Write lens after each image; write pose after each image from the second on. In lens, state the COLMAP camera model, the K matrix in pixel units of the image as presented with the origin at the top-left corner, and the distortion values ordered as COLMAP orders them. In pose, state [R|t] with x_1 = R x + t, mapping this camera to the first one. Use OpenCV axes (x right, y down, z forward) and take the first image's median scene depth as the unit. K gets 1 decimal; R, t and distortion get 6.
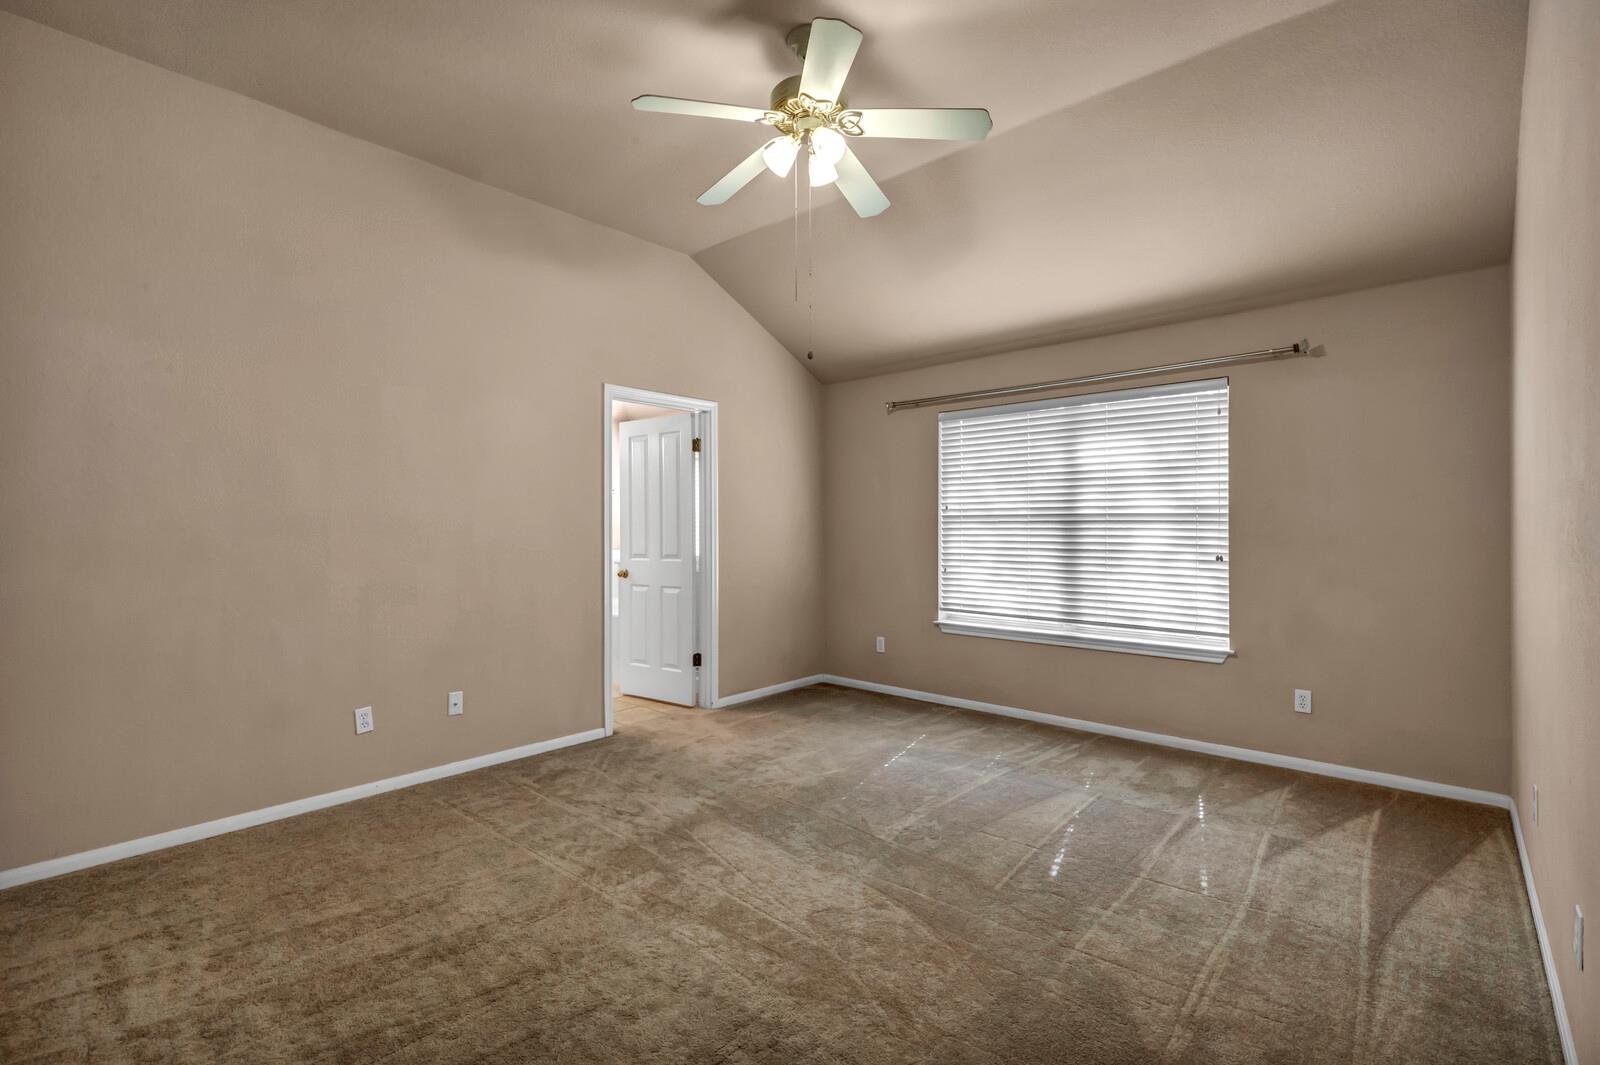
lens RADIAL K [[713.6, 0, 799.8], [0, 713.6, 540.8], [0, 0, 1]] dist [0.003314, -0.000797]
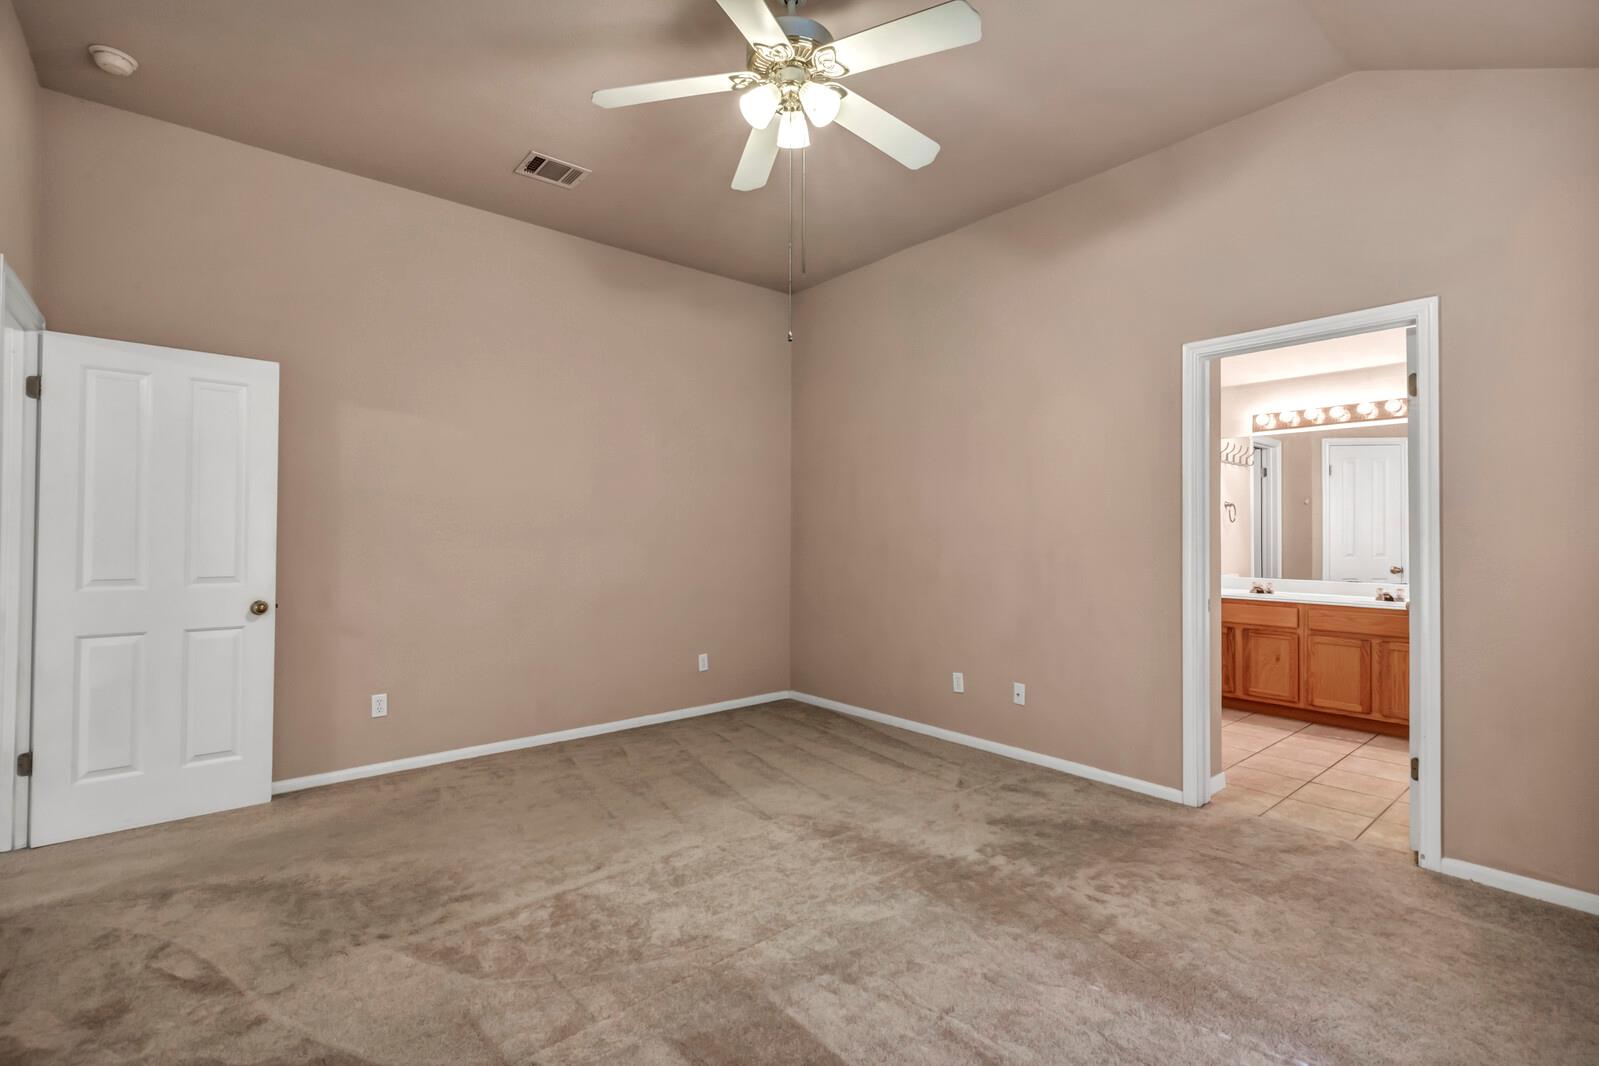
lens RADIAL K [[713.1, 0, 804.1], [0, 713.1, 523.4], [0, 0, 1]] dist [0.003314, -0.000797]
pose [[-0.125243, -0.016890, -0.991982, 0.664134], [-0.014377, 0.999781, -0.015208, -0.011639], [0.992022, 0.012357, -0.125458, 0.833069]]
